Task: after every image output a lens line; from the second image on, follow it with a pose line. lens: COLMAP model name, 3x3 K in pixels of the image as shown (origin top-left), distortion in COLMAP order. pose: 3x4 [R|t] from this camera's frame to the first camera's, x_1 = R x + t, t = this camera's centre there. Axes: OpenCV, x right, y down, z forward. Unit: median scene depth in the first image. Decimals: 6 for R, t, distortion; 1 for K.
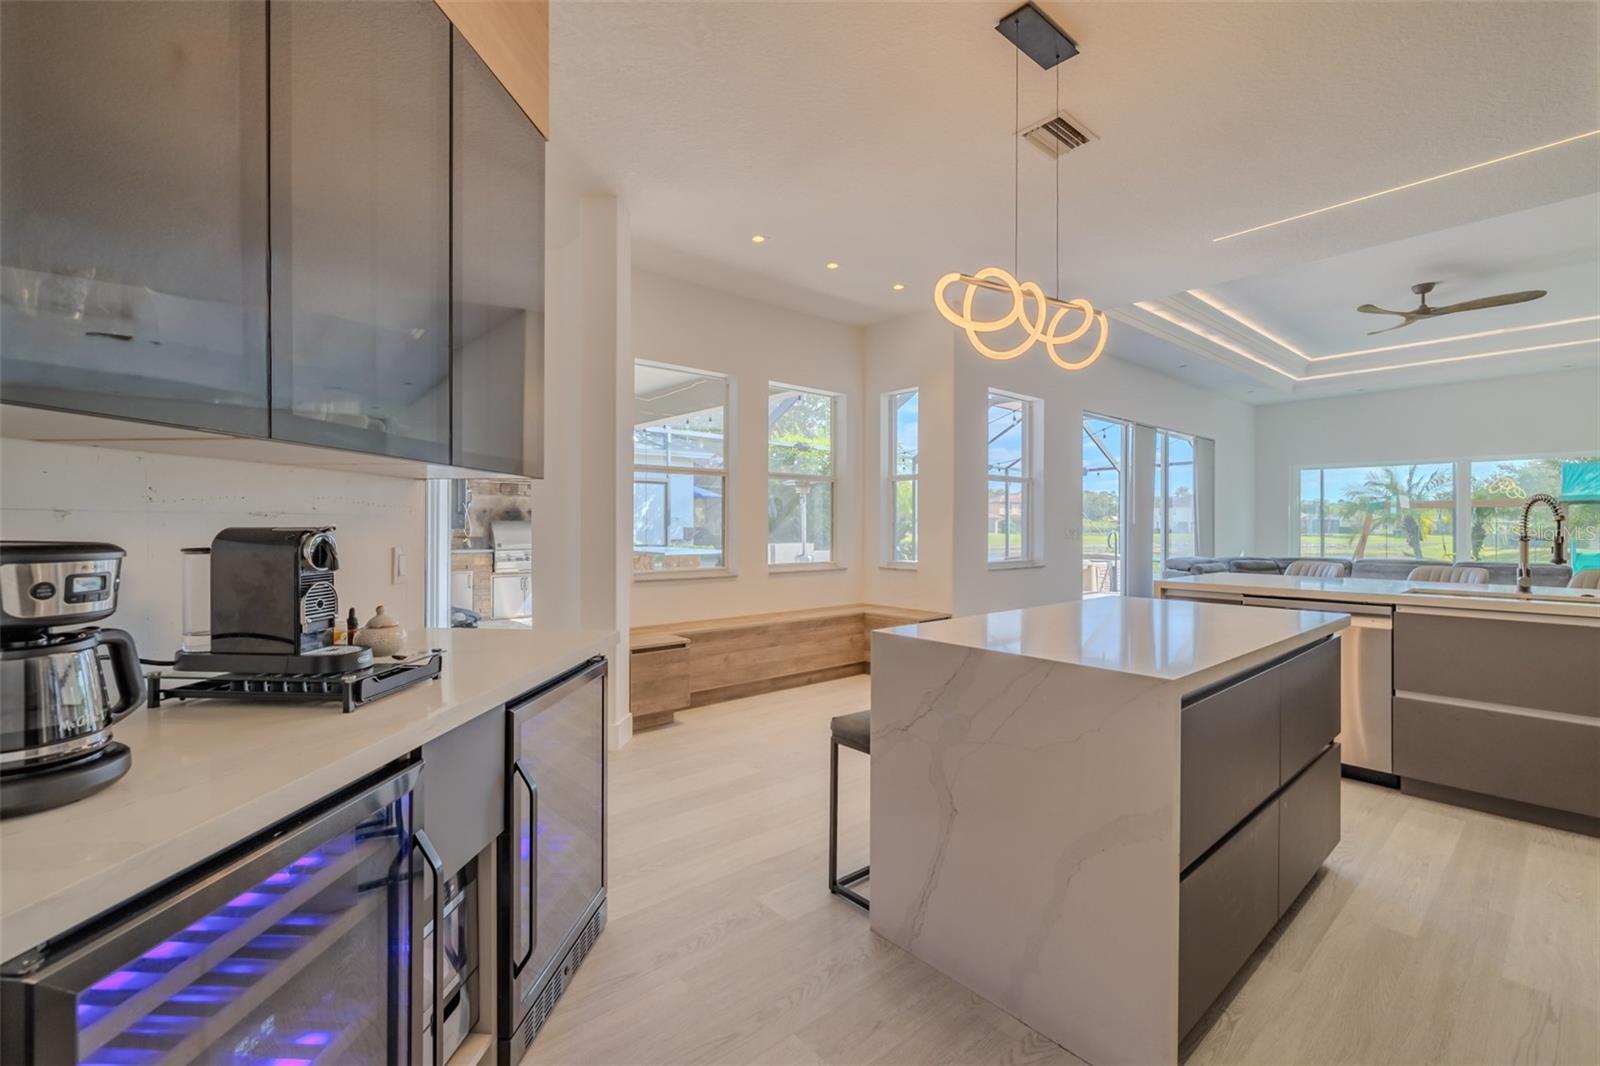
lens RADIAL K [[676.7, 0, 783.8], [0, 676.7, 529.9], [0, 0, 1]] dist [0.000568, -0.000094]
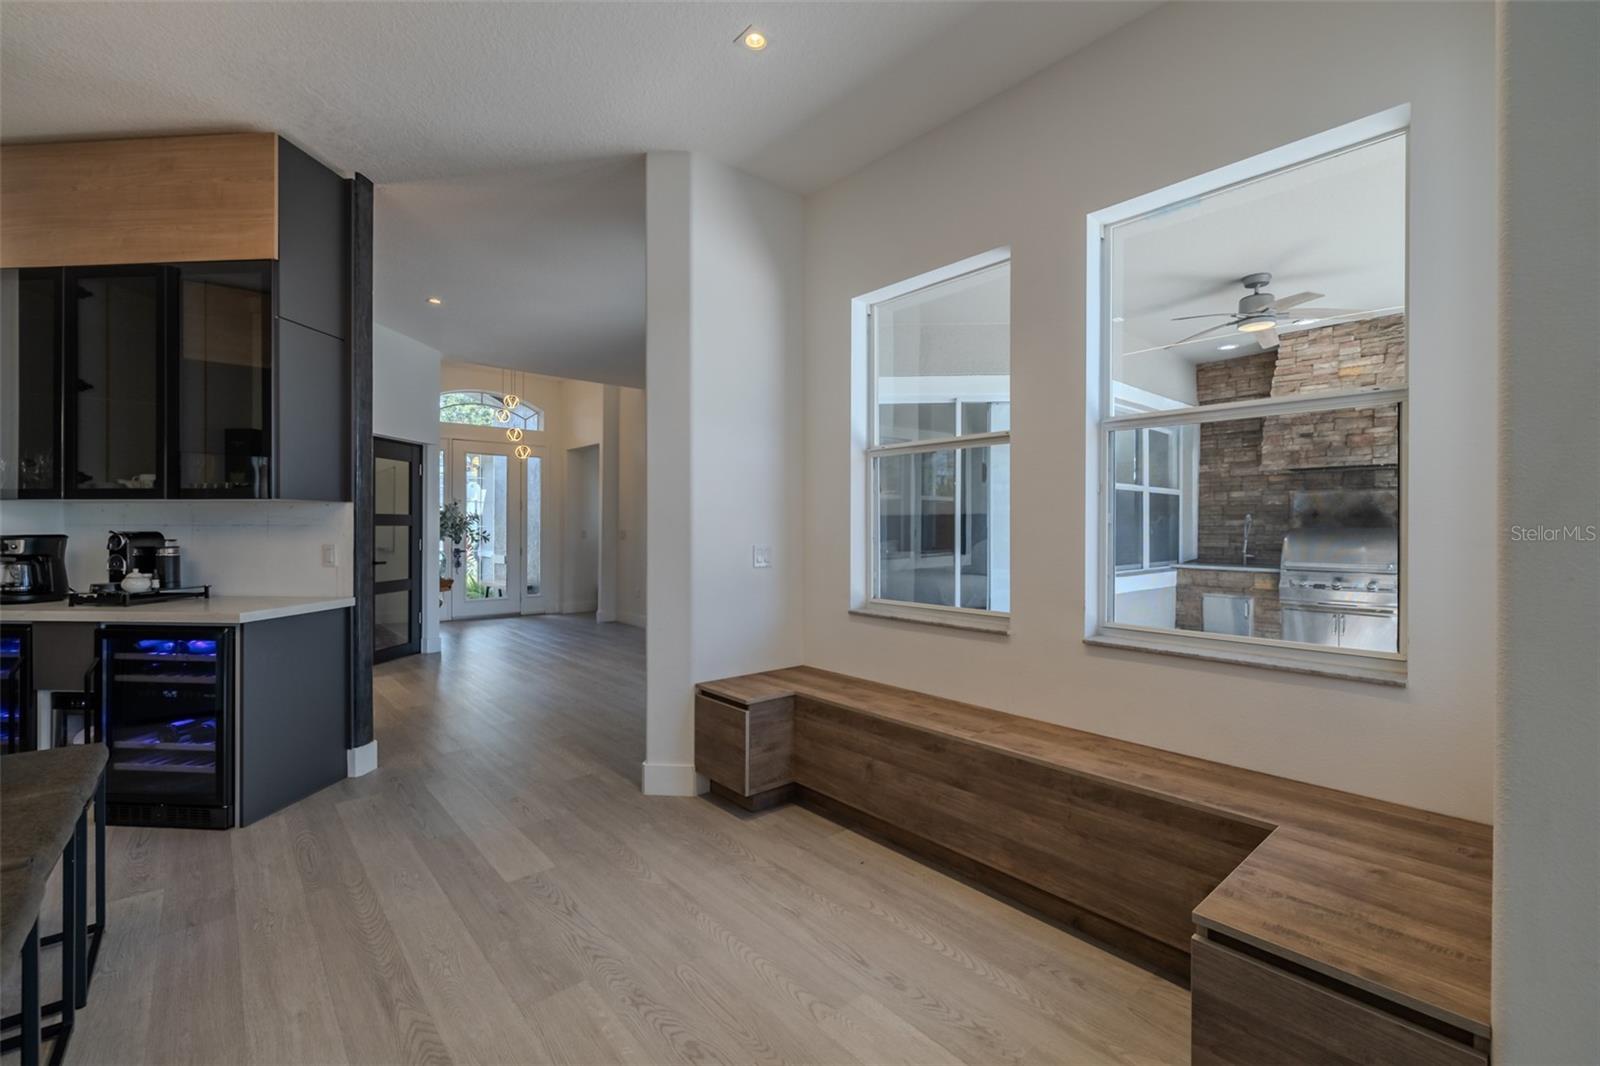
lens RADIAL K [[676.7, 0, 790.9], [0, 676.7, 528.9], [0, 0, 1]] dist [0.000568, -0.000094]
pose [[0.009974, -0.005385, -0.999936, 0.397033], [-0.009477, 0.999940, -0.005479, -0.006112], [0.999905, 0.009531, 0.009923, 0.746002]]
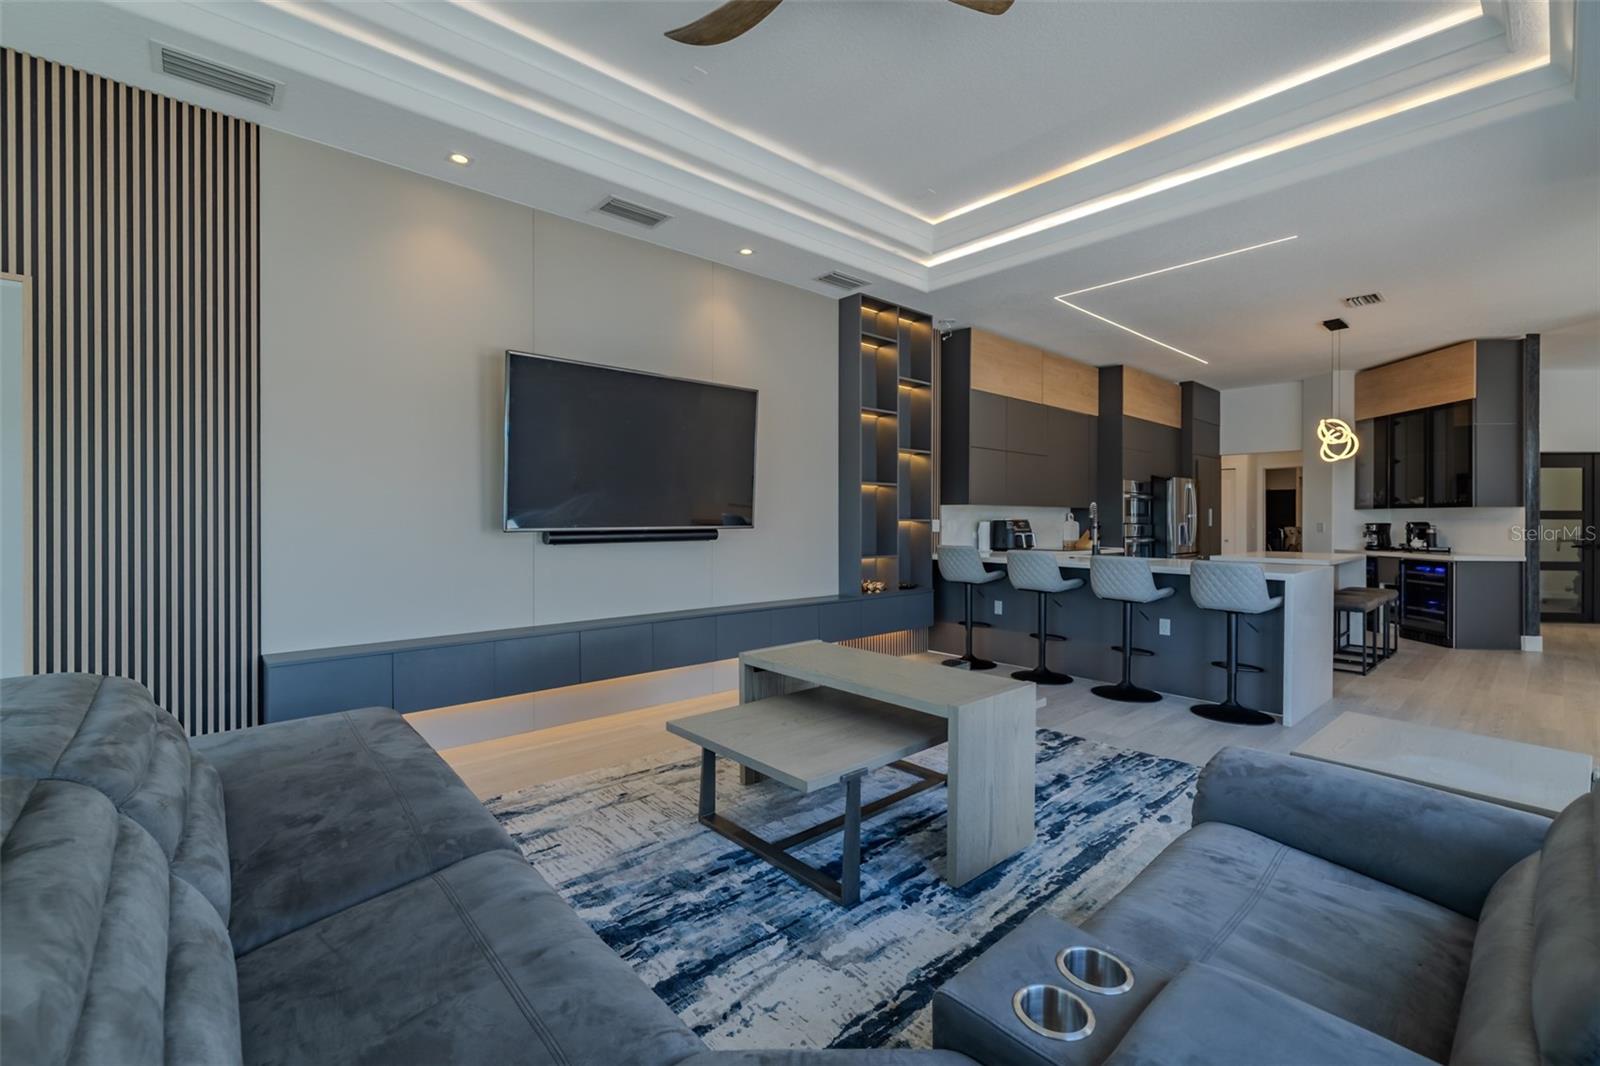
lens RADIAL K [[676.7, 0, 796.9], [0, 676.7, 519.0], [0, 0, 1]] dist [0.000568, -0.000094]
pose [[-0.999723, -0.008823, -0.021810, 1.066664], [-0.008988, 0.999932, 0.007491, -0.006223], [0.021742, 0.007685, -0.999734, 1.501550]]
